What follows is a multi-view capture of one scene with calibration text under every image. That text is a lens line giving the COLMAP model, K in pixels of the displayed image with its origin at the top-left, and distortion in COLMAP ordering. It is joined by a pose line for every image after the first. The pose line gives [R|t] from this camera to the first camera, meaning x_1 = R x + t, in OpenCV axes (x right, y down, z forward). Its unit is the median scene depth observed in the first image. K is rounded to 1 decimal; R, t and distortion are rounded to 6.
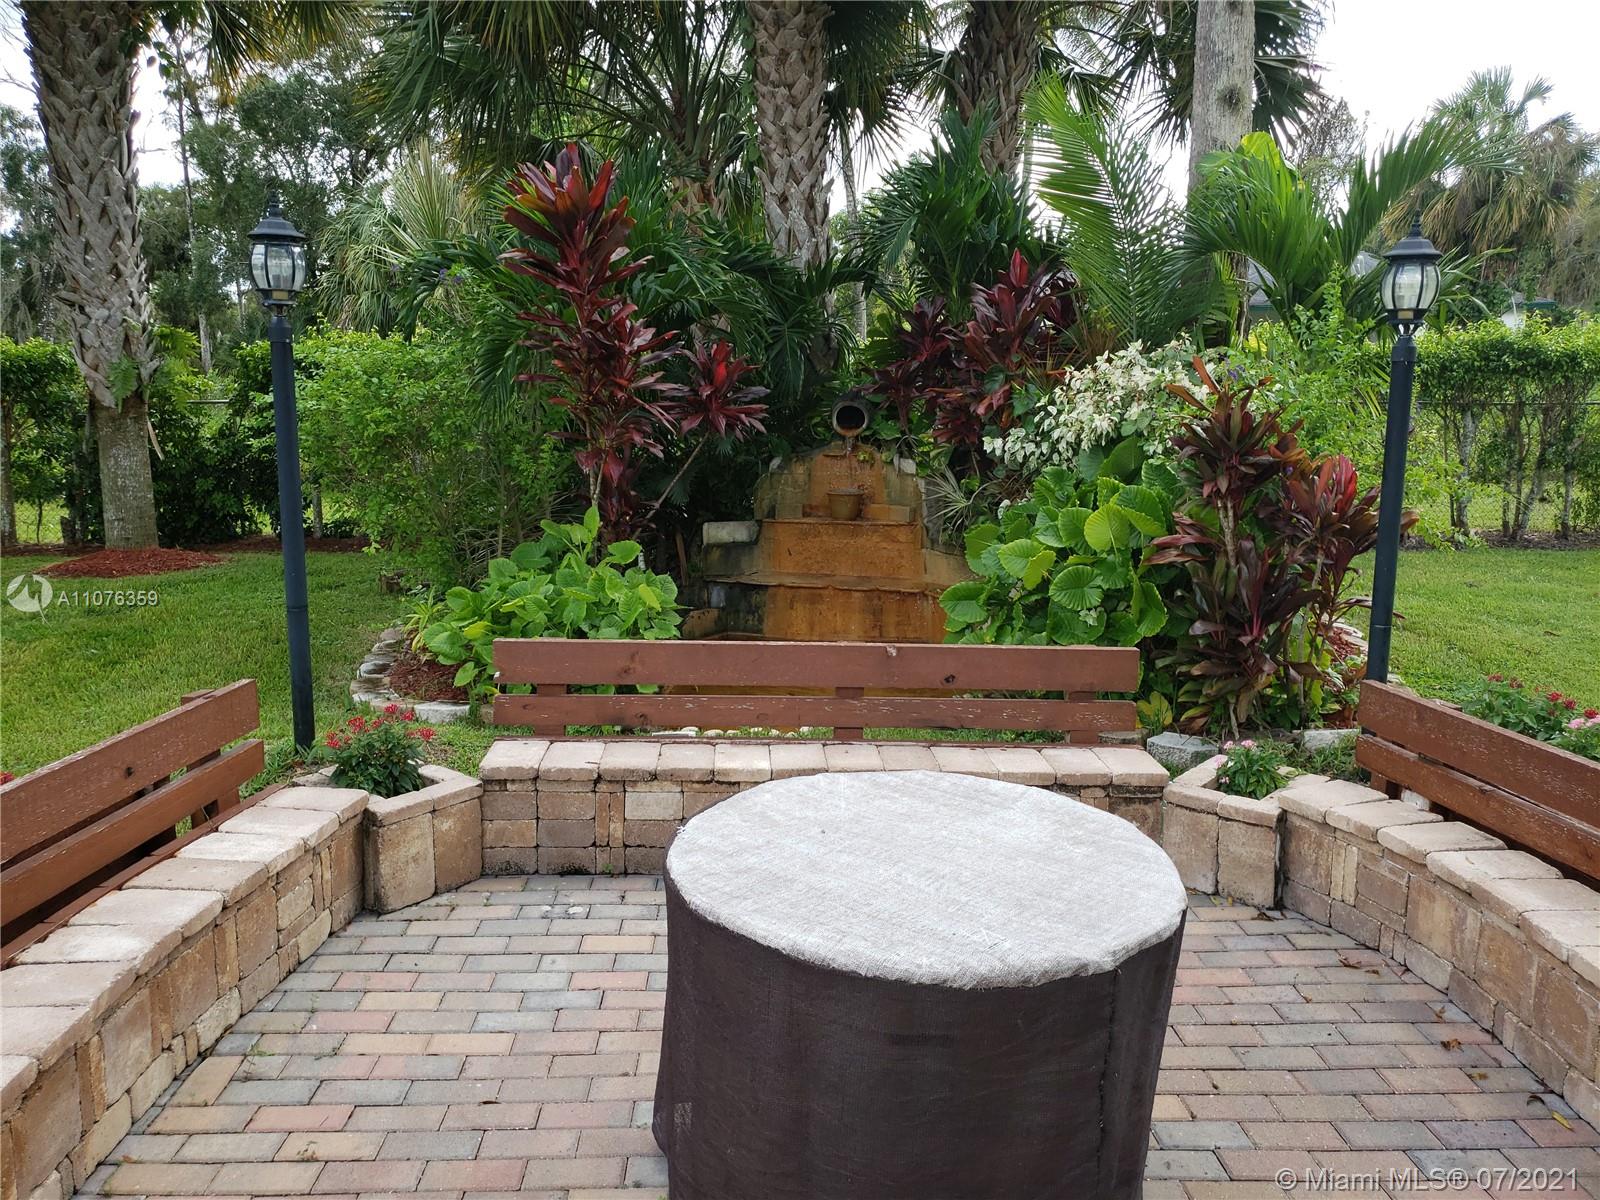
lens RADIAL K [[1252.5, 0, 795.3], [0, 1252.5, 599.0], [0, 0, 1]] dist [0.045724, -0.045912]
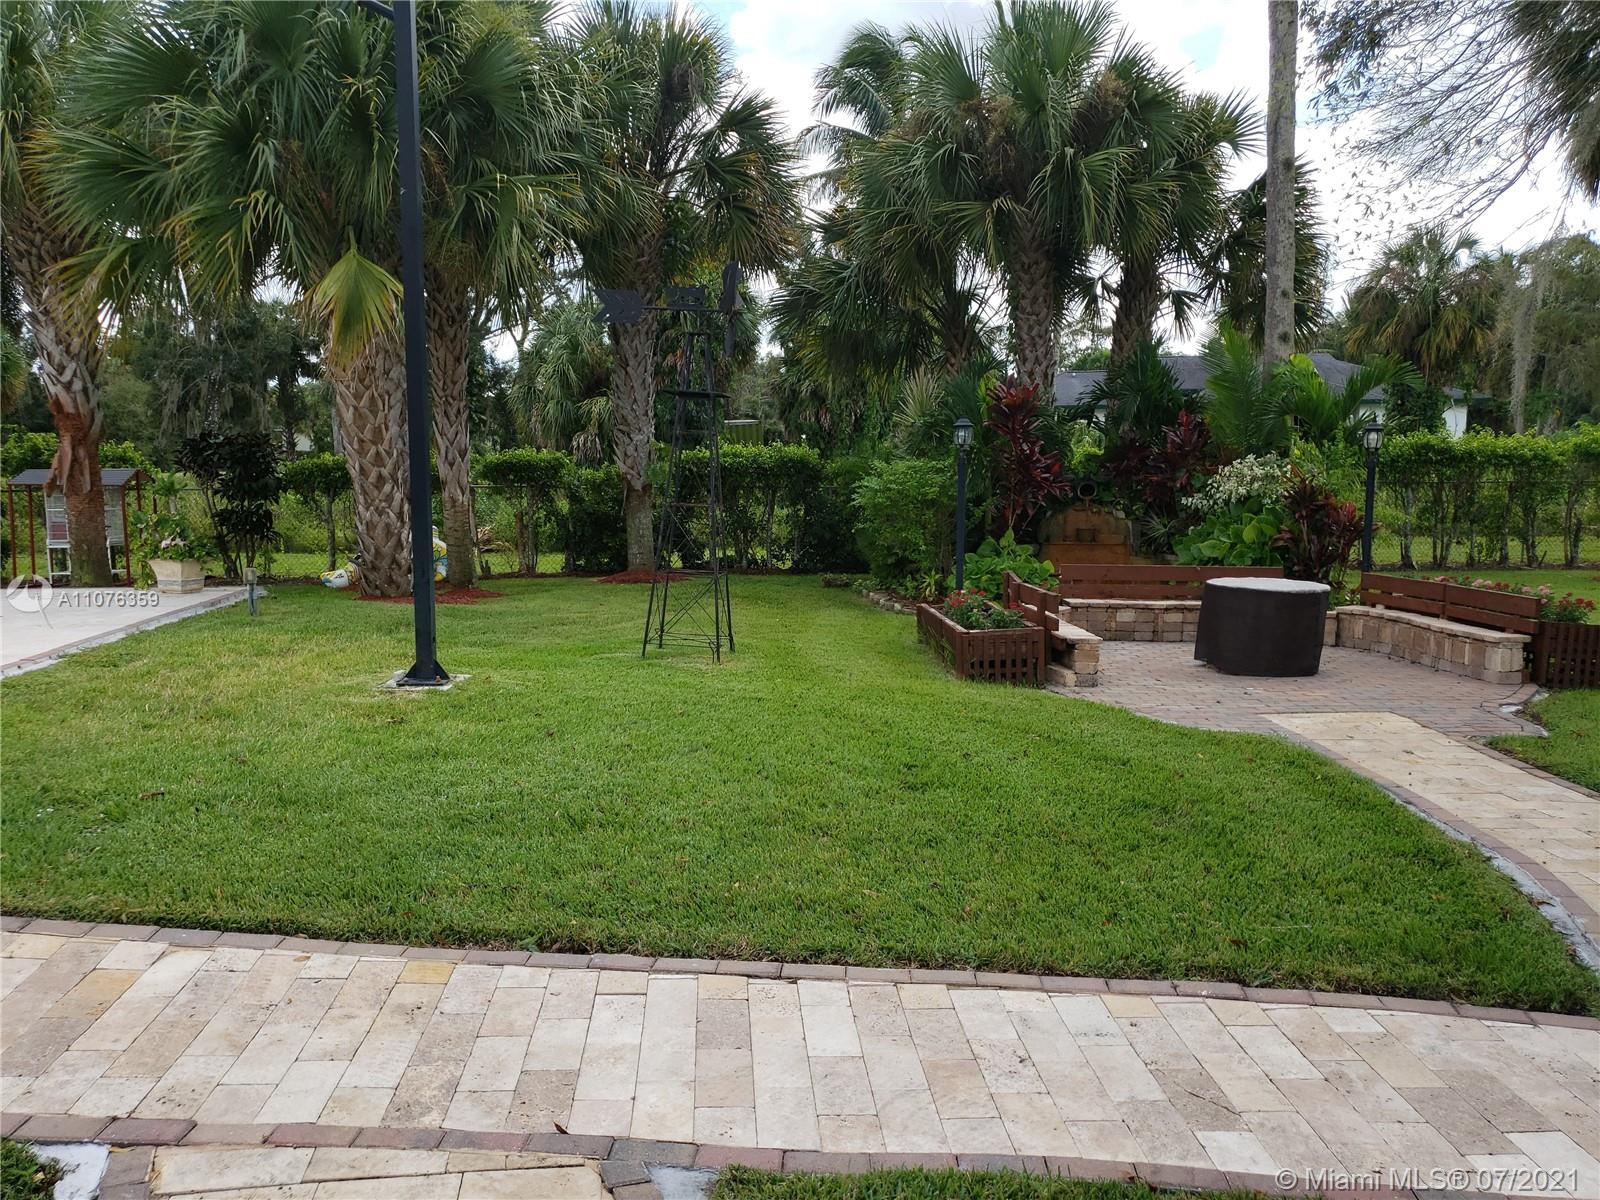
lens RADIAL K [[1252.5, 0, 784.0], [0, 1252.5, 625.5], [0, 0, 1]] dist [0.045724, -0.045912]
pose [[0.999865, -0.007110, 0.014803, -0.453071], [0.007762, 0.998982, -0.044429, 0.145698], [-0.014472, 0.044538, 0.998903, -0.921432]]
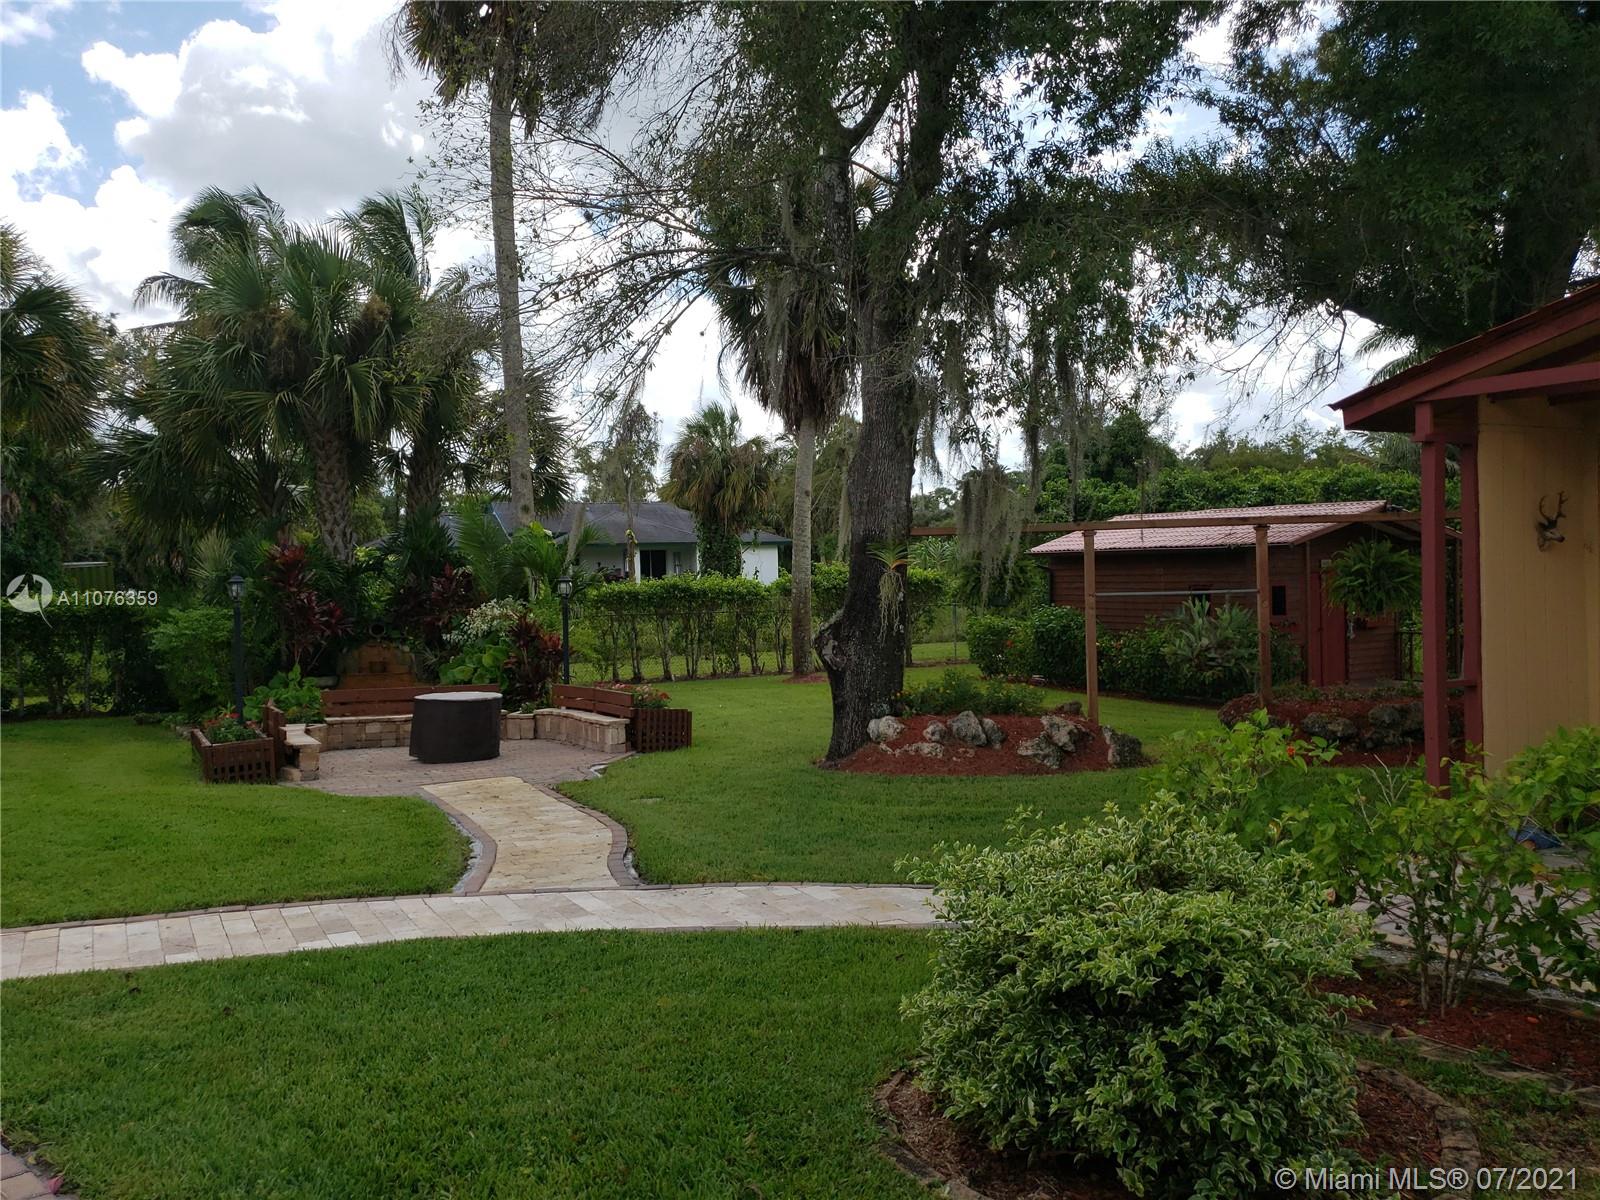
lens RADIAL K [[1252.5, 0, 791.8], [0, 1252.5, 609.8], [0, 0, 1]] dist [0.045724, -0.045912]
pose [[0.889969, -0.032003, 0.454897, -0.333326], [0.104301, 0.985377, -0.134733, 0.214432], [-0.443933, 0.167354, 0.880293, -1.407150]]
